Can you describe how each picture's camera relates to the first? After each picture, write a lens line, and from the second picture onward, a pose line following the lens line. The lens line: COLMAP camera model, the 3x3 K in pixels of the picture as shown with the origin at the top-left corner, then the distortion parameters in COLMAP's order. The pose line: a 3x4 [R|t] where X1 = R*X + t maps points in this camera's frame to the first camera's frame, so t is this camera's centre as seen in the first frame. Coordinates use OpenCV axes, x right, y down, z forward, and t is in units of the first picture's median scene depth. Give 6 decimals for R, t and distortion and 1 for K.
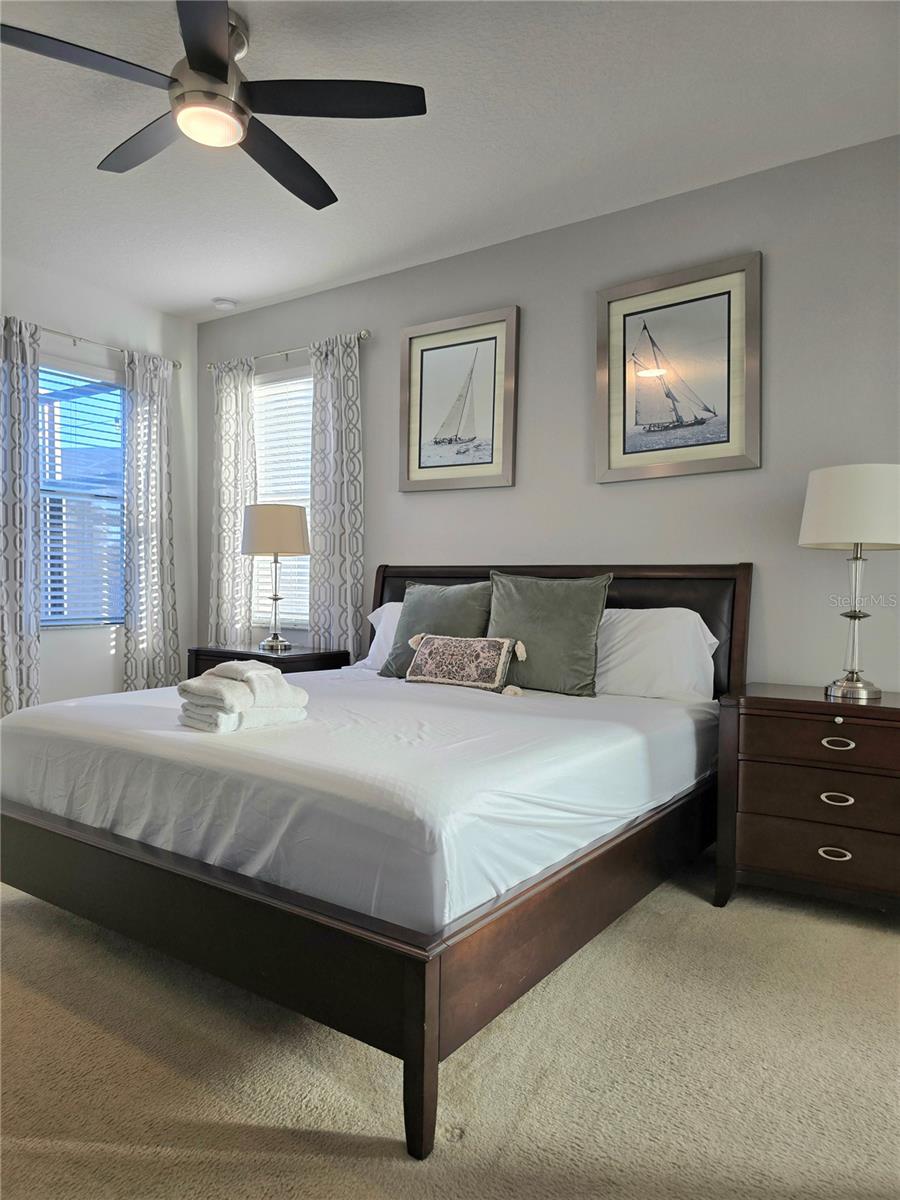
lens RADIAL K [[811.9, 0, 446.6], [0, 811.9, 622.1], [0, 0, 1]] dist [0.067265, -0.068260]
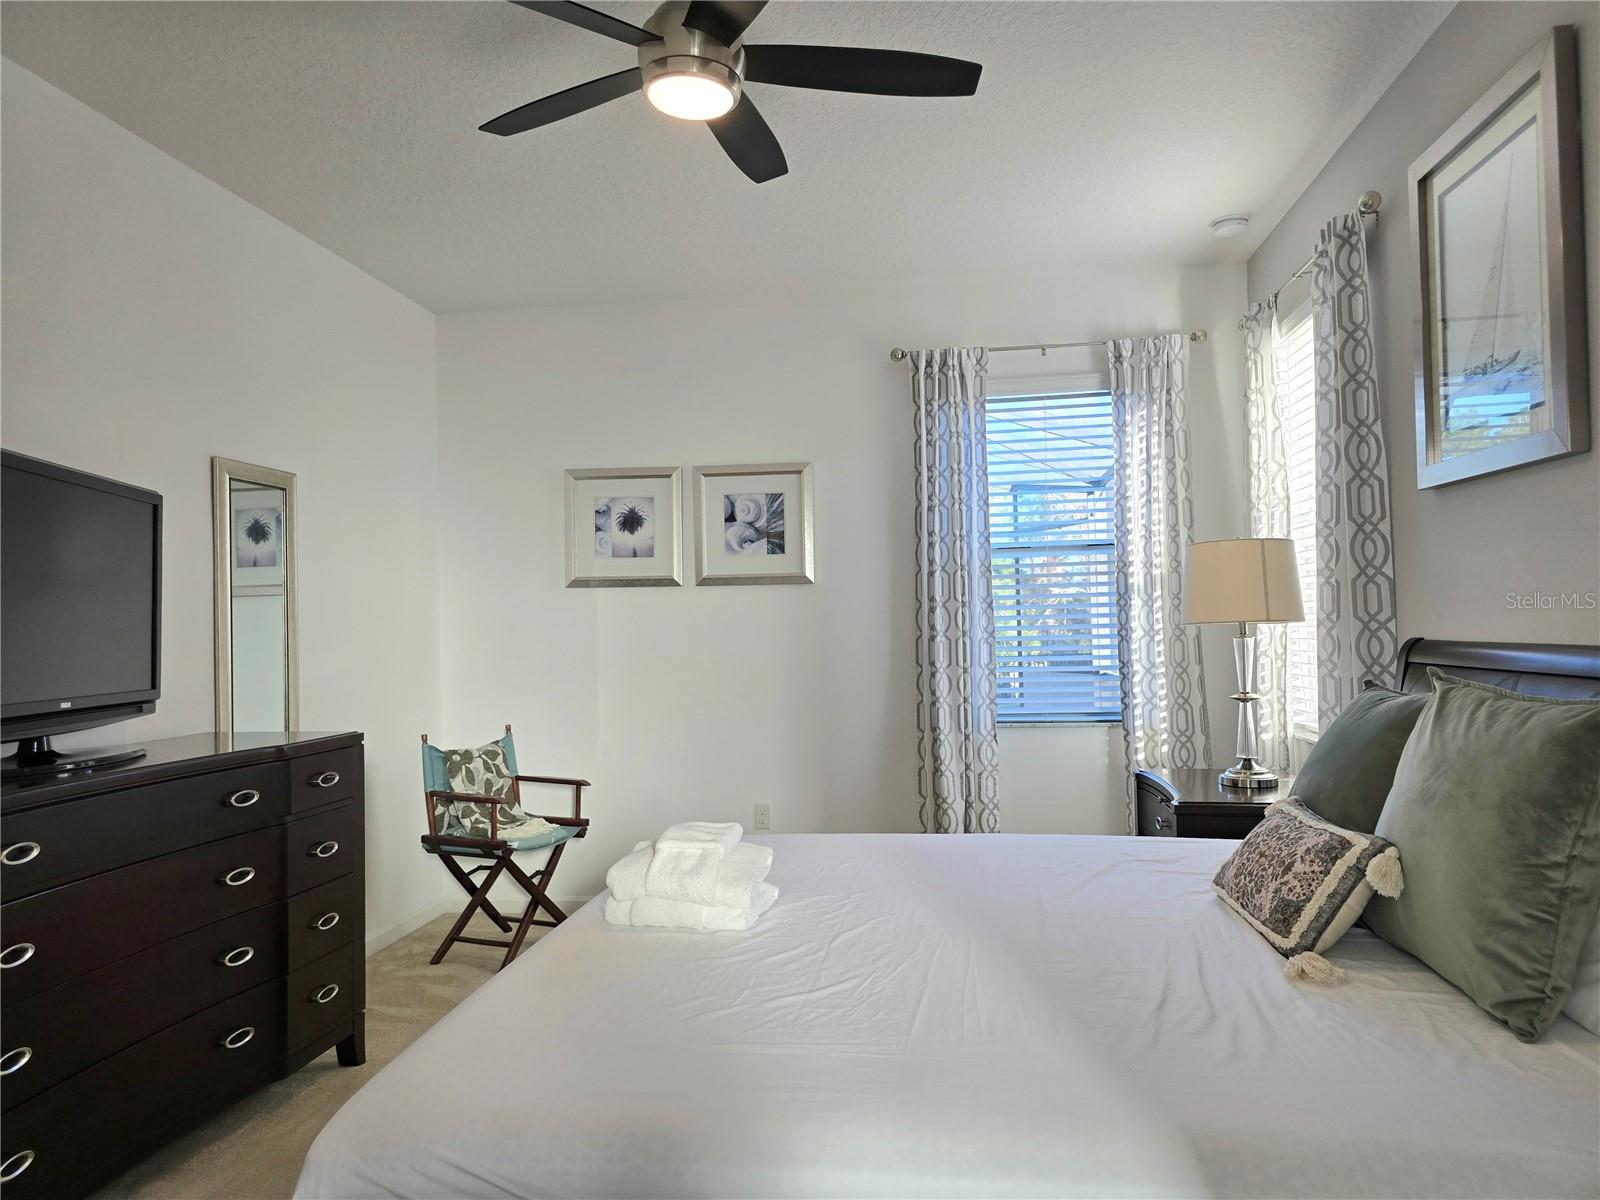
lens RADIAL K [[1082.5, 0, 811.5], [0, 1082.5, 599.5], [0, 0, 1]] dist [0.067265, -0.068260]
pose [[0.460311, -0.044017, -0.886666, 0.341423], [-0.014603, 0.998259, -0.057138, -0.049861], [0.887638, 0.039249, 0.458867, 0.360533]]
